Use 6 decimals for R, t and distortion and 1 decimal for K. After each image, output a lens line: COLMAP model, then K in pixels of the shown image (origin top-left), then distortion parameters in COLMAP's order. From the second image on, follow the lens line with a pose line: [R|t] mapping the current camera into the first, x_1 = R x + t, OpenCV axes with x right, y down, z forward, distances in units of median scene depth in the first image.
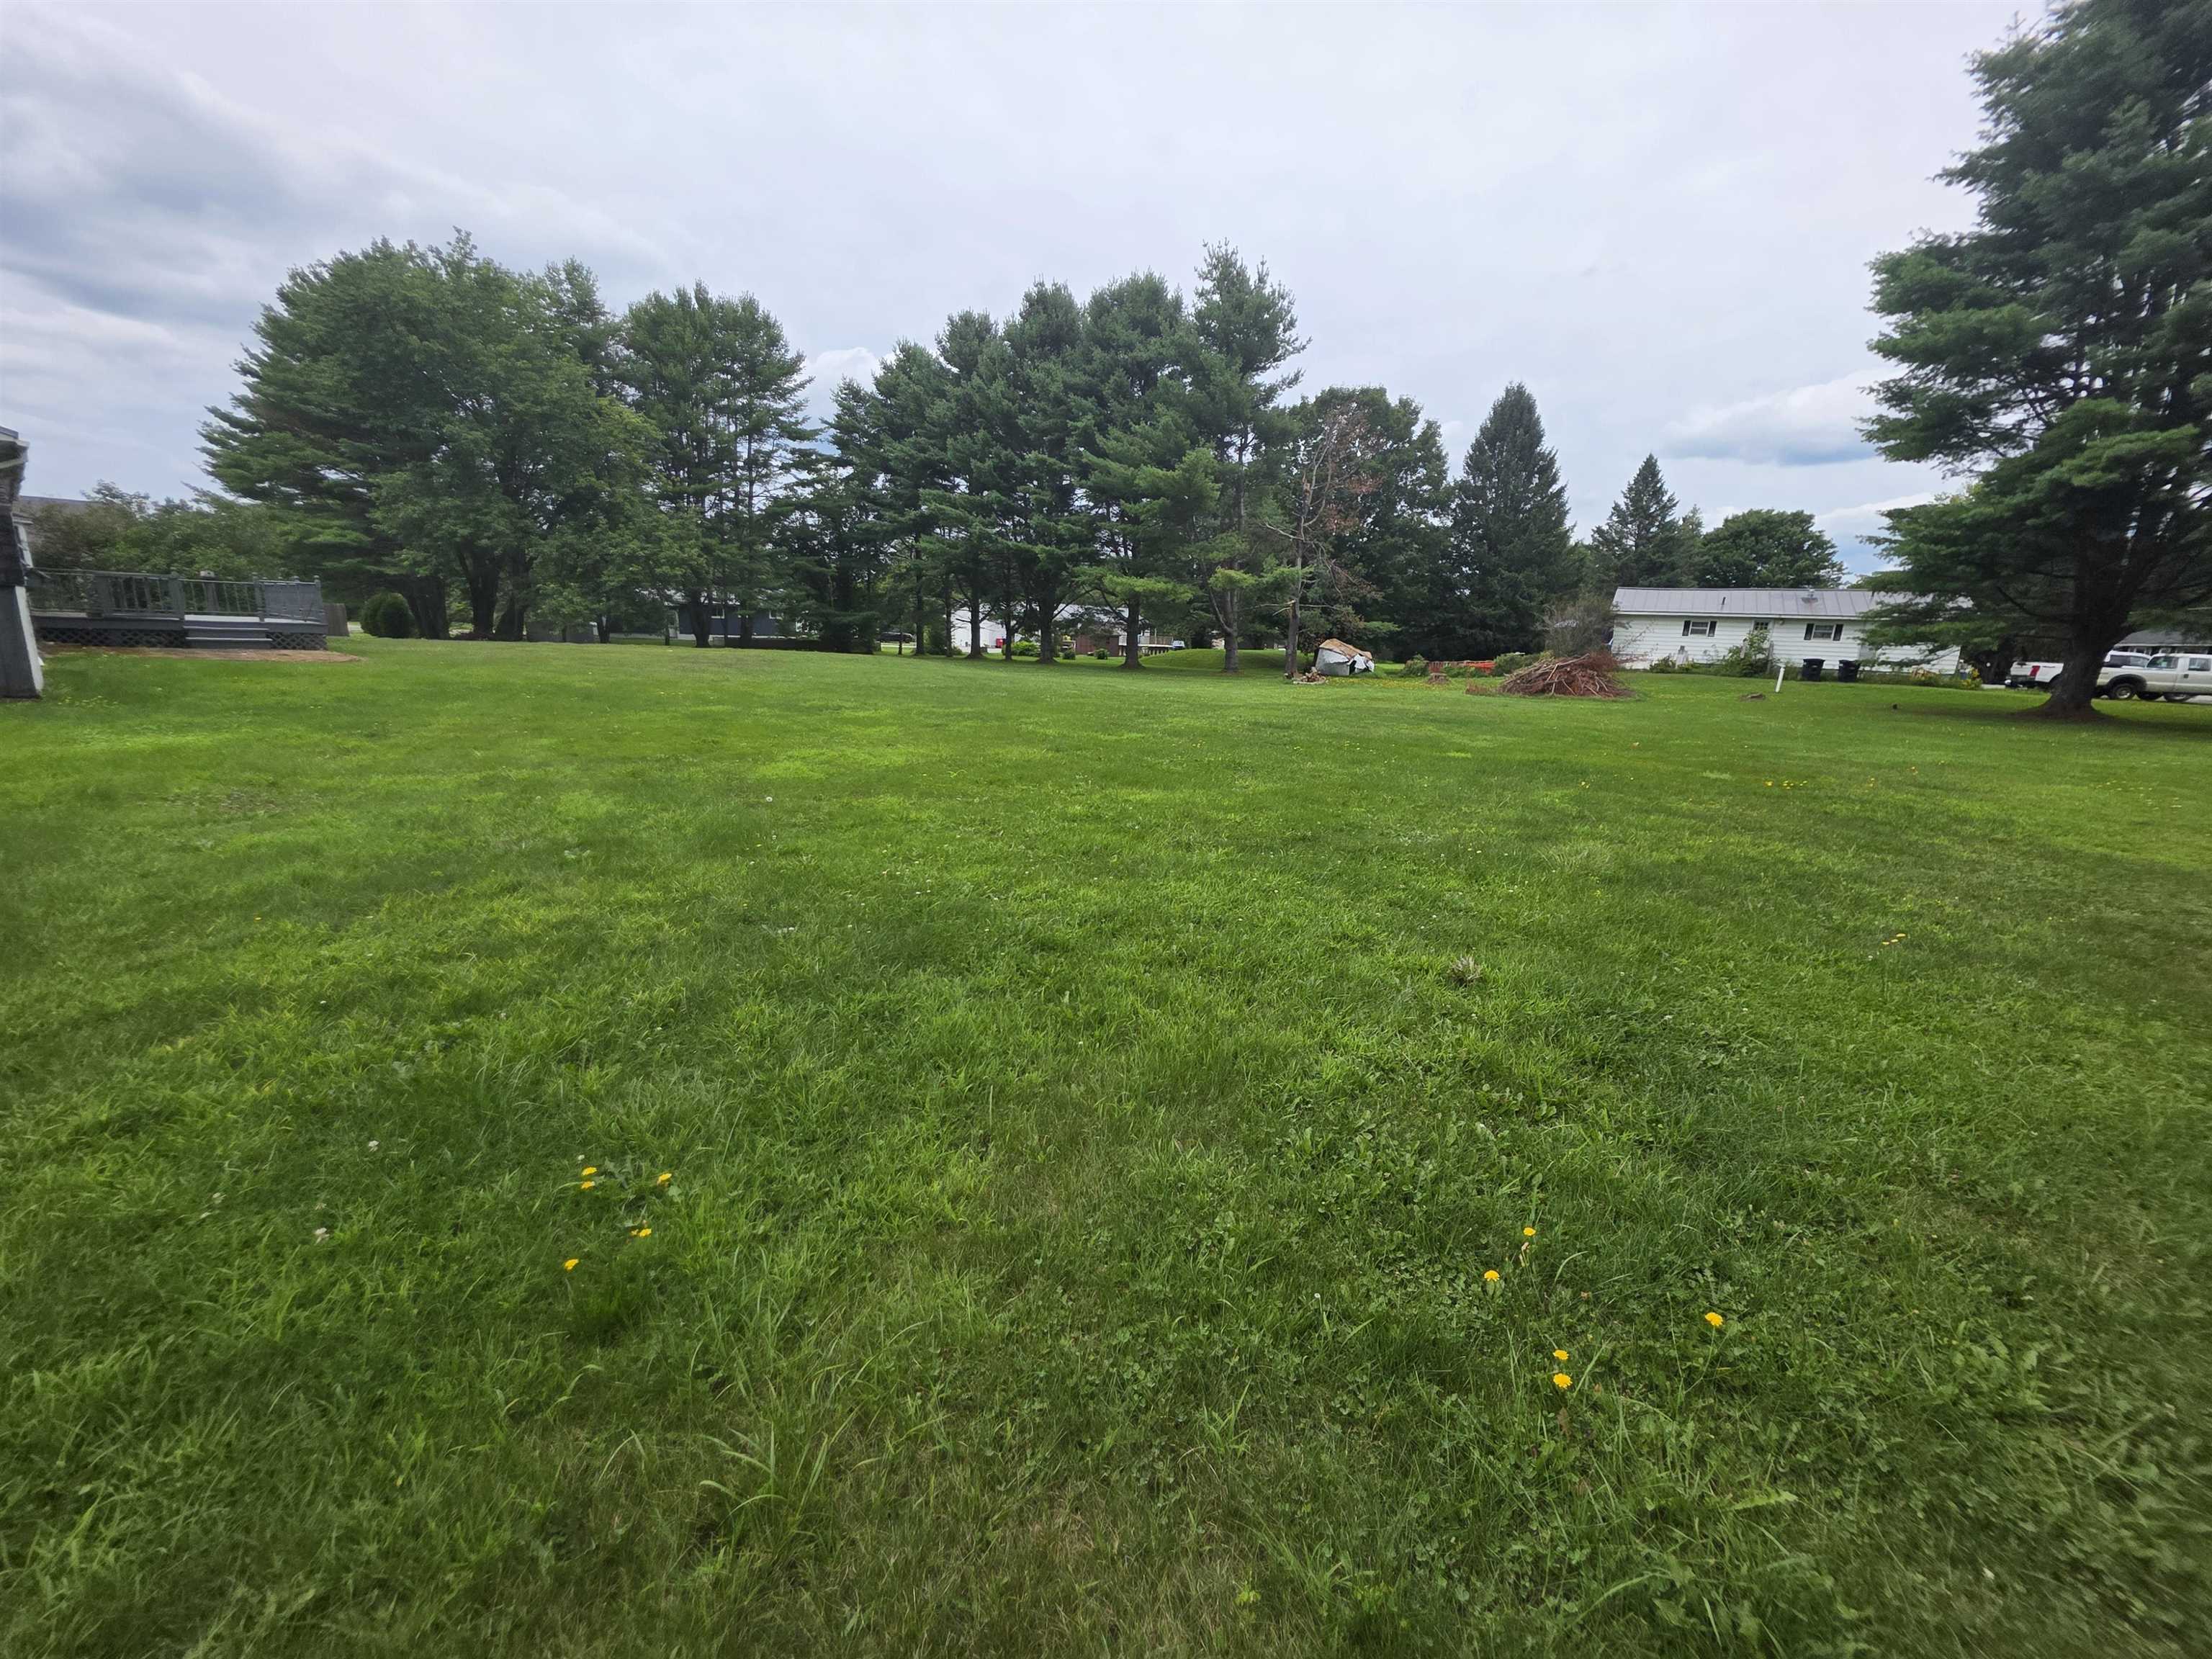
lens RADIAL K [[878.0, 0, 1096.9], [0, 878.0, 832.4], [0, 0, 1]] dist [0.001716, -0.000719]
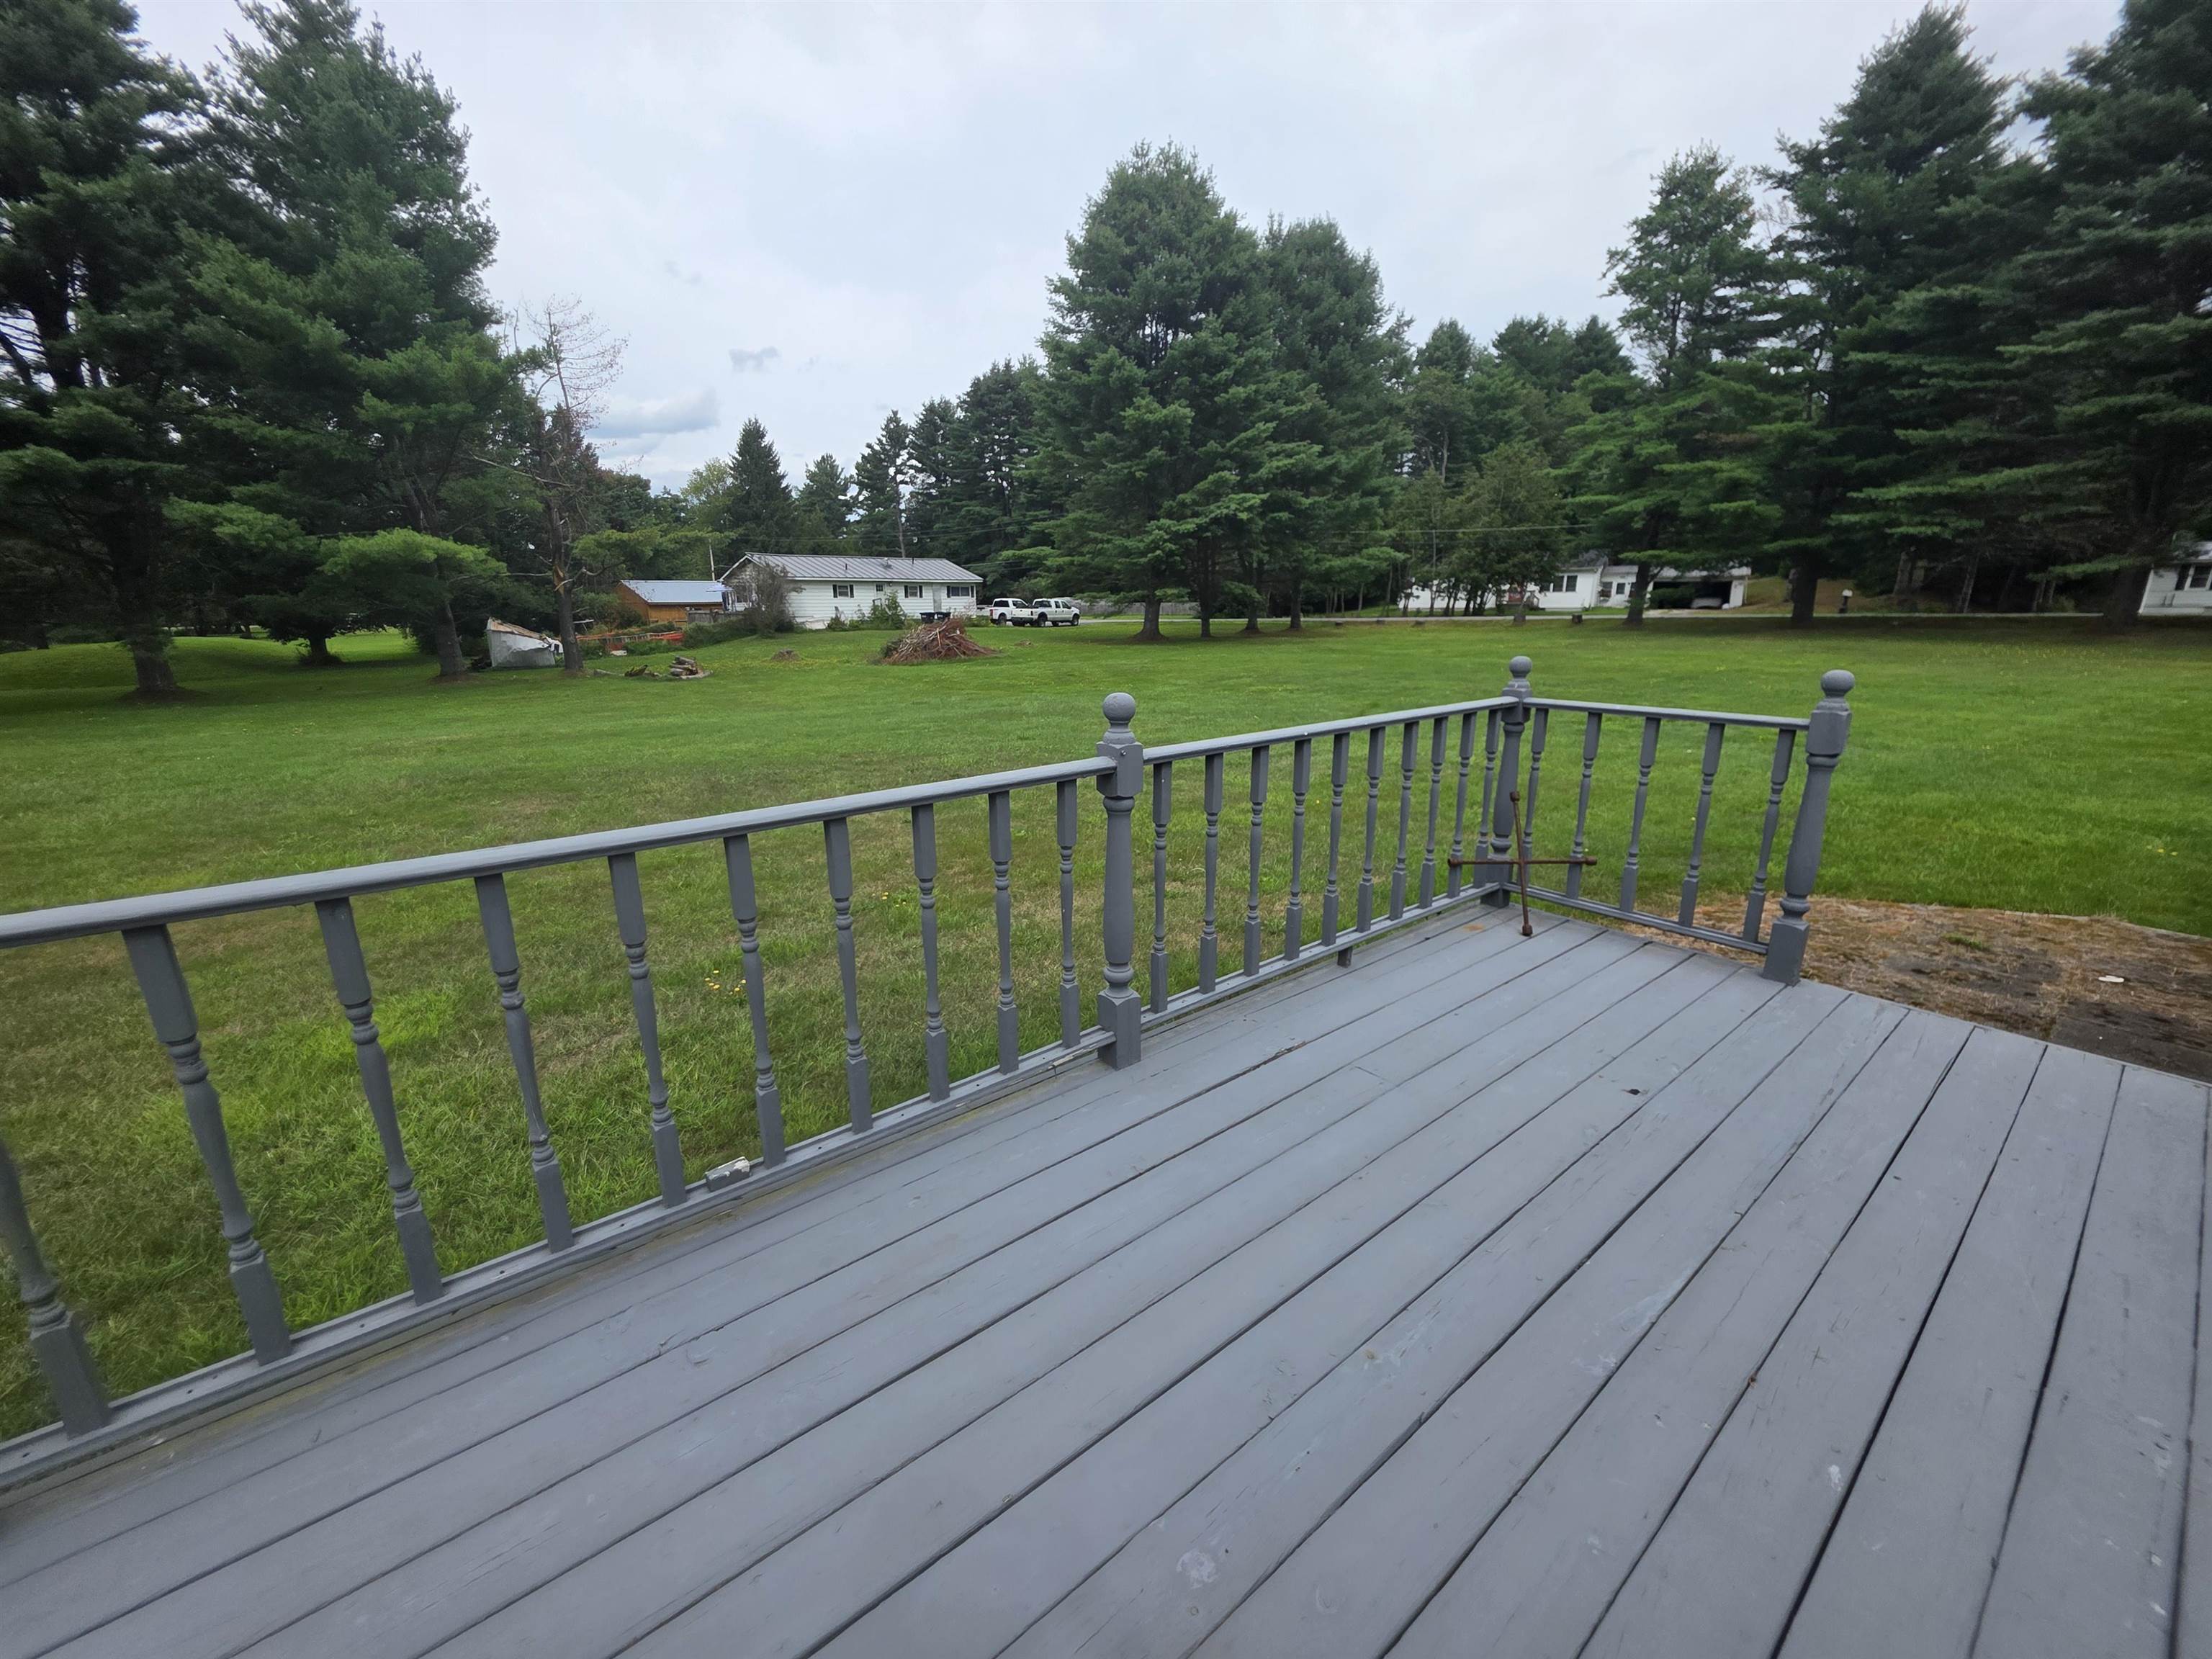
lens RADIAL K [[882.9, 0, 1097.9], [0, 882.9, 832.2], [0, 0, 1]] dist [0.001625, -0.001040]
pose [[0.199545, -0.288365, 0.936497, -0.397097], [0.230860, 0.942650, 0.241069, -0.119564], [-0.952305, 0.168096, 0.254673, 0.383069]]
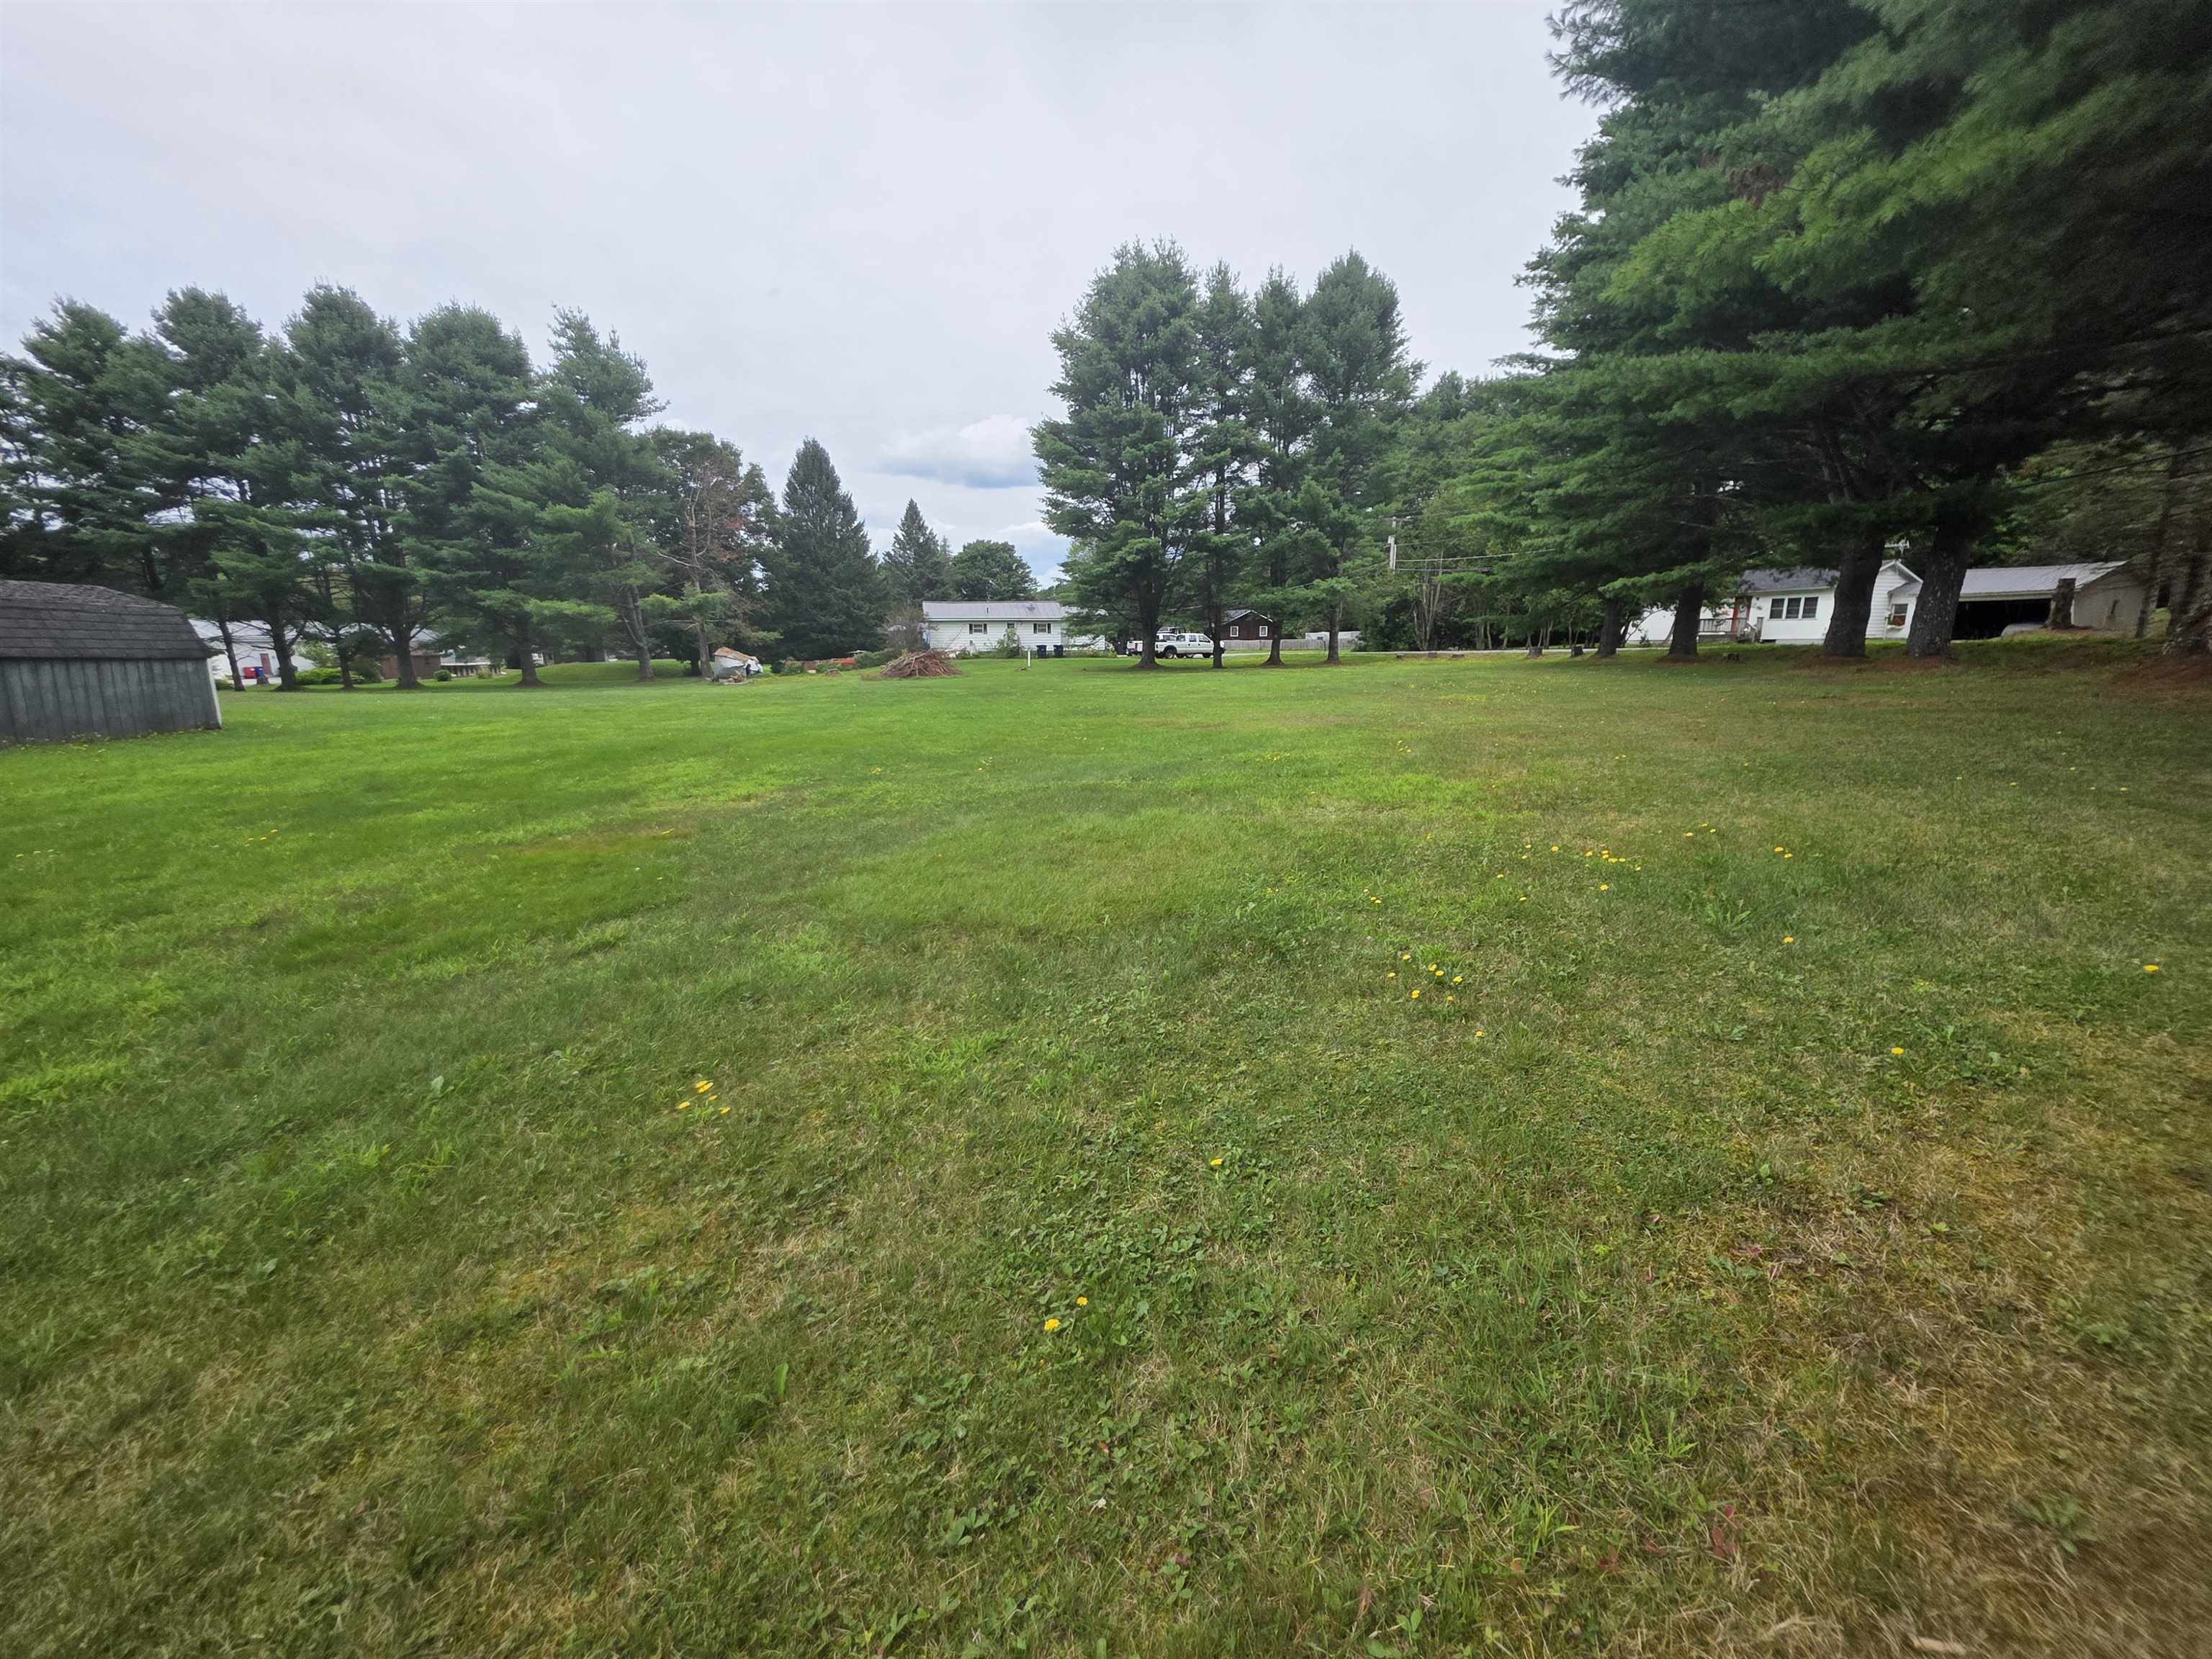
lens RADIAL K [[889.1, 0, 1097.3], [0, 889.1, 842.4], [0, 0, 1]] dist [-0.000242, -0.000291]
pose [[0.725435, -0.195723, 0.659876, -0.222964], [0.191088, 0.978300, 0.080097, 0.040518], [-0.661234, 0.067989, 0.747093, -0.229500]]
